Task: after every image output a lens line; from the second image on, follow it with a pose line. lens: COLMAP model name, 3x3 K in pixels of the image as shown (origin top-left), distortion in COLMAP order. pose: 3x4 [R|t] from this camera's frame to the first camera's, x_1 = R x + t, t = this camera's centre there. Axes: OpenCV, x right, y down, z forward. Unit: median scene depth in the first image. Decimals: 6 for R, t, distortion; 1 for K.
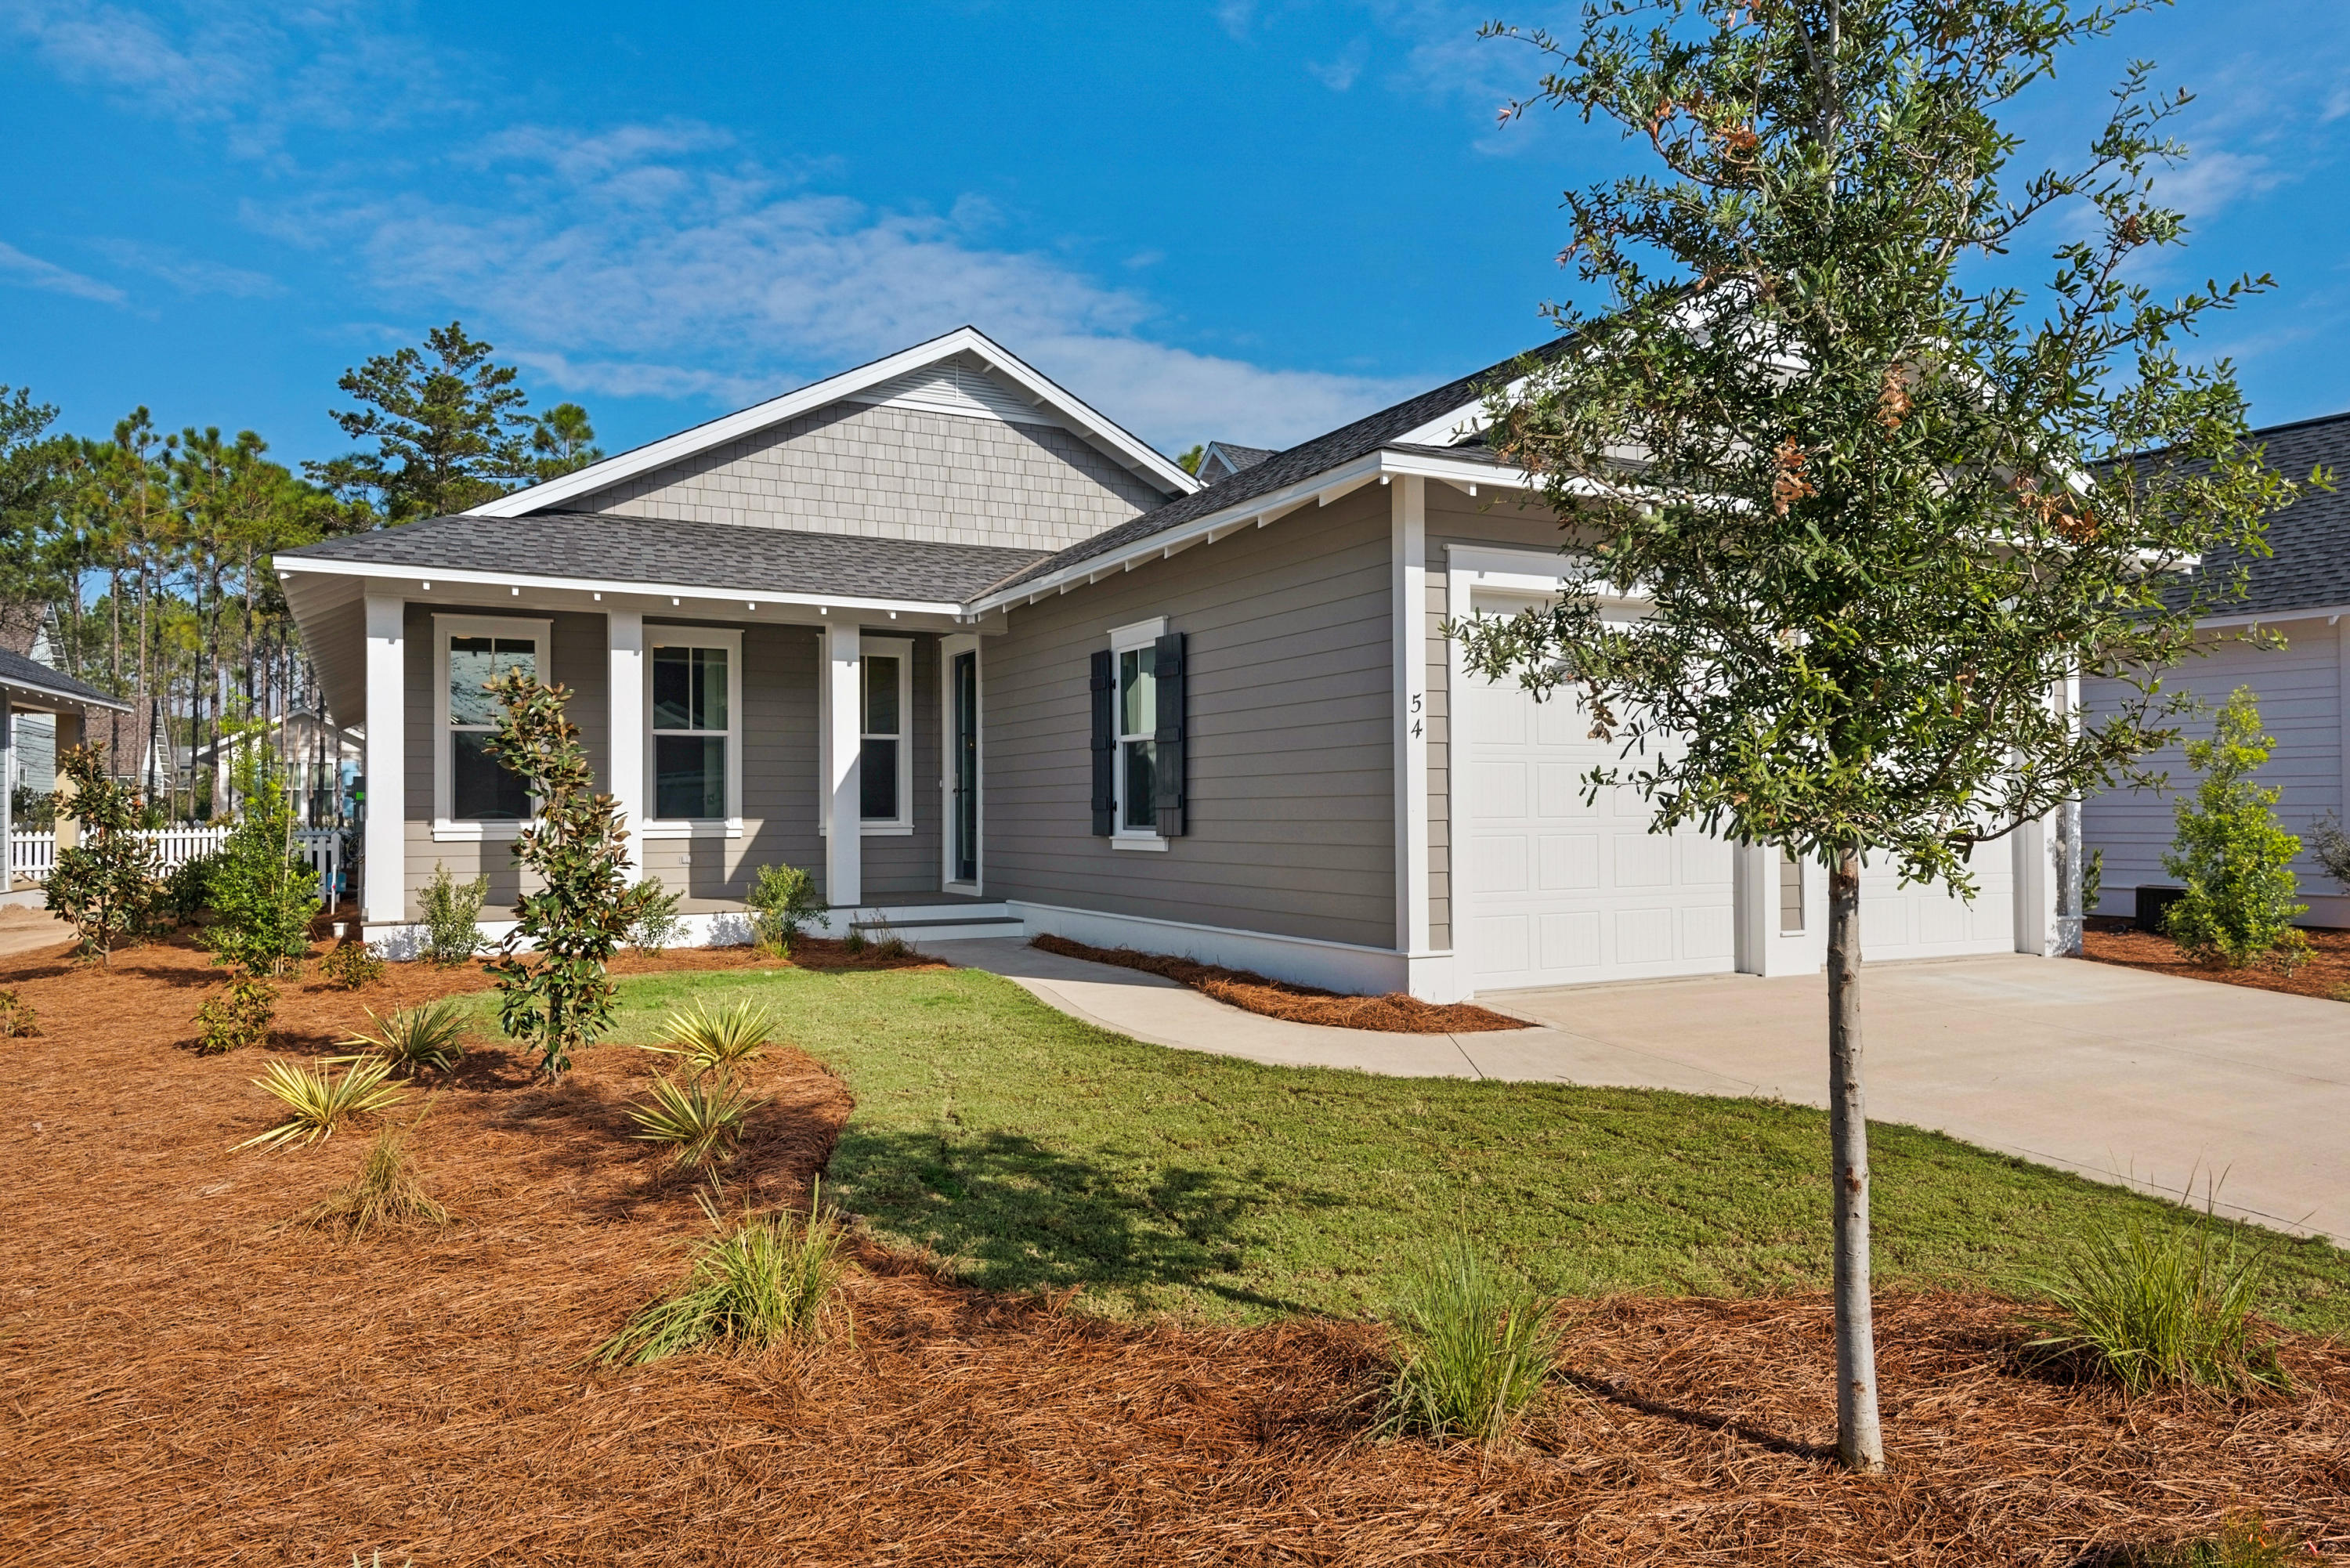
lens RADIAL K [[1513.9, 0, 1175.0], [0, 1513.9, 784.0], [0, 0, 1]] dist [-0.033730, -0.000001]
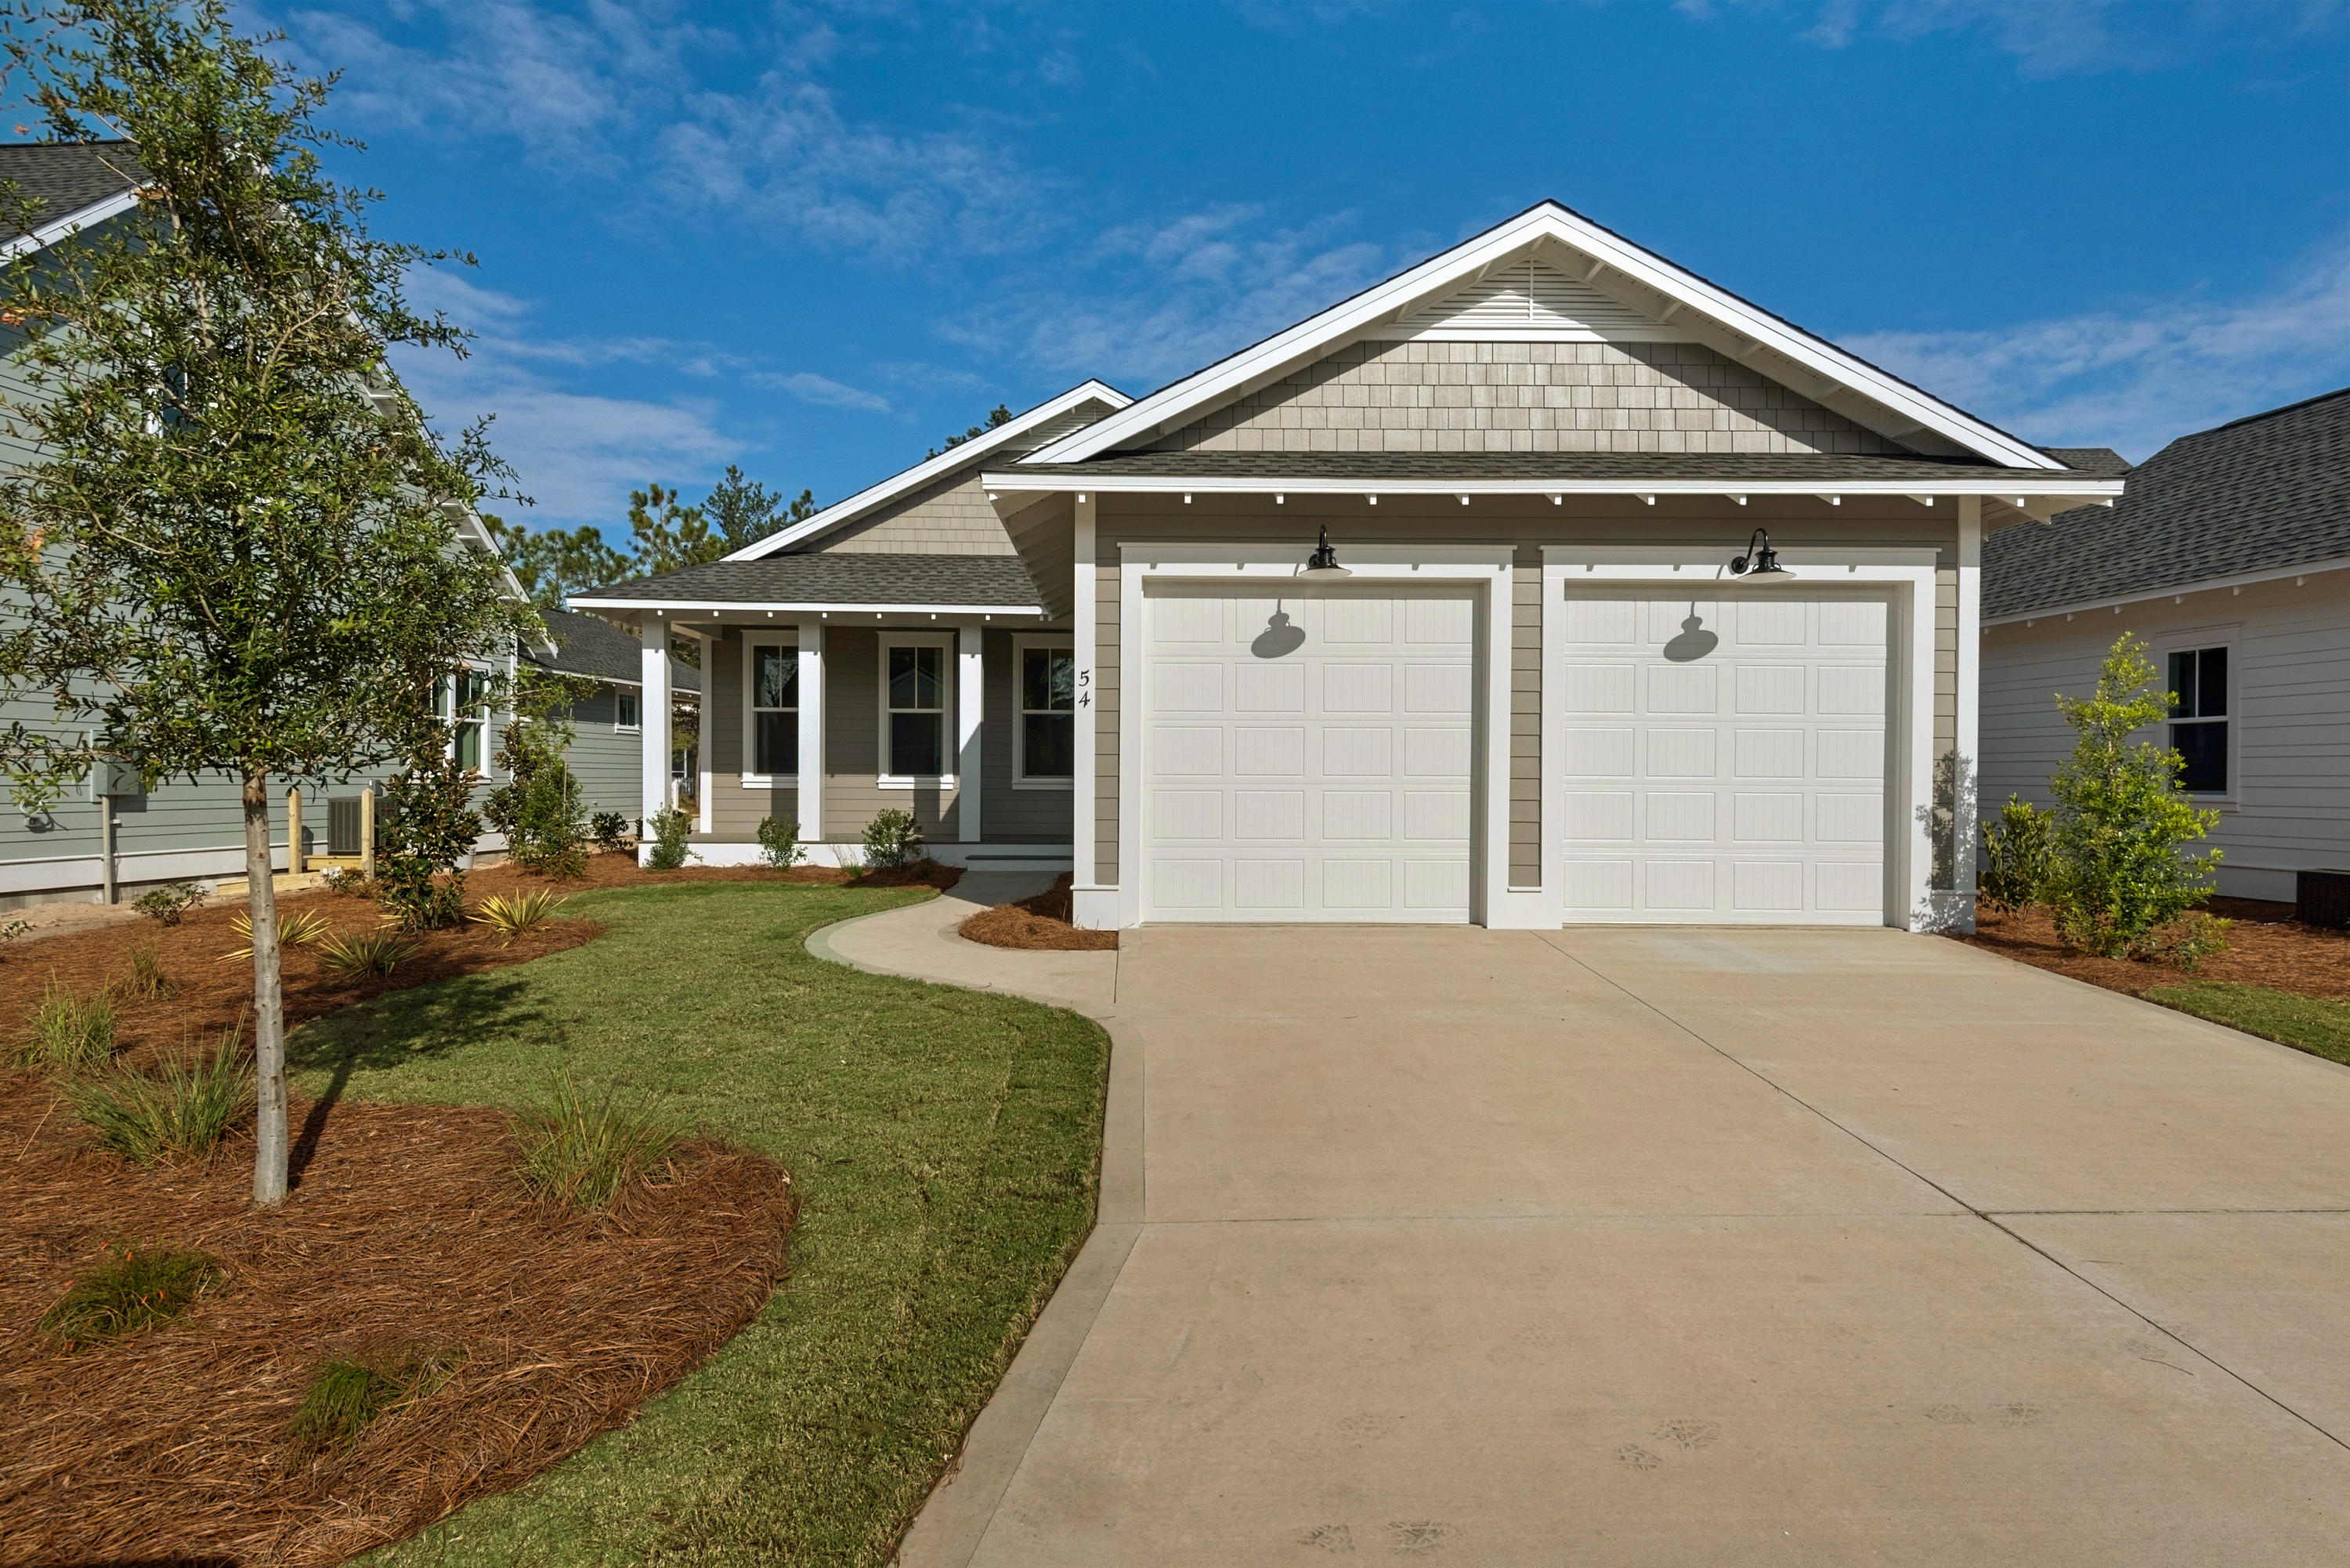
lens RADIAL K [[1322.2, 0, 1175.0], [0, 1322.2, 784.0], [0, 0, 1]] dist [0.003556, 0.000269]
pose [[0.892293, 0.009581, -0.451355, 0.441414], [0.001374, 0.999713, 0.023938, 0.003542], [0.451455, -0.021979, 0.892023, 0.059264]]
